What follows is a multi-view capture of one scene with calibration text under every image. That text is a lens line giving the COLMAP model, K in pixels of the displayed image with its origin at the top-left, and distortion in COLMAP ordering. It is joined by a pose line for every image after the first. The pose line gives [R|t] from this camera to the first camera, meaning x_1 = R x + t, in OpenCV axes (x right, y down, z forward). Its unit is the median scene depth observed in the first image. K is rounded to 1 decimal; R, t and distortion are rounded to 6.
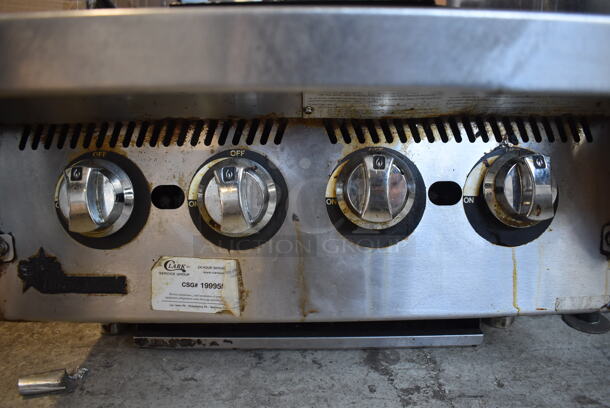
lens RADIAL K [[468.6, 0, 305.0], [0, 468.6, 204.0], [0, 0, 1]] dist [-0.087279, 0.003814]
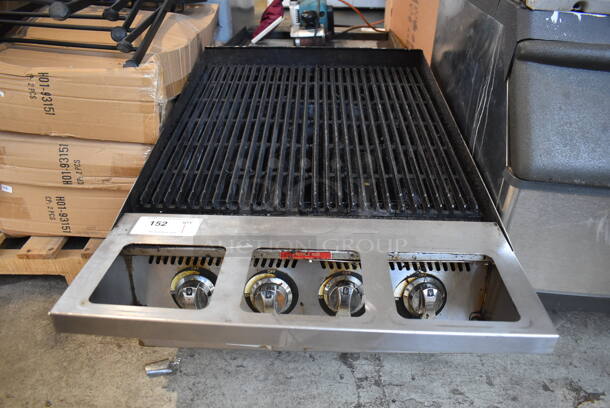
lens RADIAL K [[468.6, 0, 305.0], [0, 468.6, 204.0], [0, 0, 1]] dist [-0.087279, 0.003814]
pose [[0.999351, 0.033812, -0.012390, 0.001188], [-0.029970, 0.971684, 0.234377, -0.692335], [0.019964, -0.233854, 0.972067, -0.623441]]
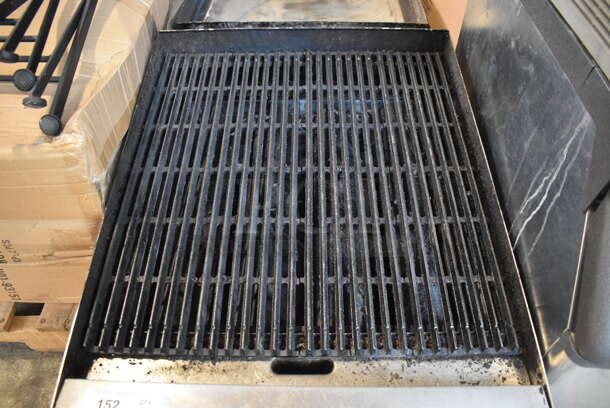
lens RADIAL K [[468.6, 0, 305.0], [0, 468.6, 204.0], [0, 0, 1]] dist [-0.087279, 0.003814]
pose [[0.999930, 0.011611, 0.002309, -0.003033], [-0.011230, 0.868558, 0.495461, -1.263075], [0.003748, -0.495452, 0.868627, 0.067353]]
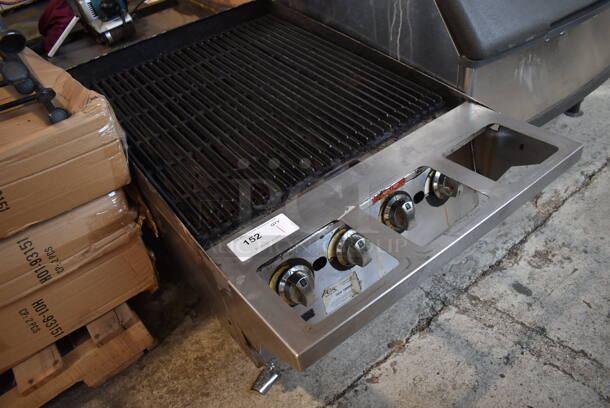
lens RADIAL K [[468.6, 0, 305.0], [0, 468.6, 204.0], [0, 0, 1]] dist [-0.087279, 0.003814]
pose [[0.790753, -0.456182, 0.408176, -0.888040], [0.300434, 0.870194, 0.390514, -0.873192], [-0.533338, -0.186170, 0.825161, -0.451178]]
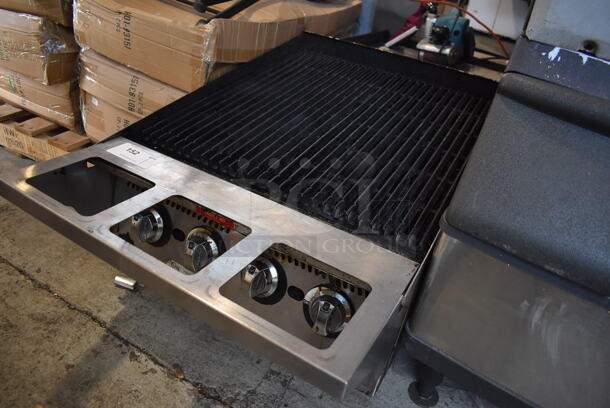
lens RADIAL K [[468.6, 0, 305.0], [0, 468.6, 204.0], [0, 0, 1]] dist [-0.087279, 0.003814]
pose [[0.861314, 0.366747, -0.351618, 0.728722], [-0.280437, 0.920259, 0.272907, -0.733408], [0.423667, -0.136452, 0.895481, -0.485646]]
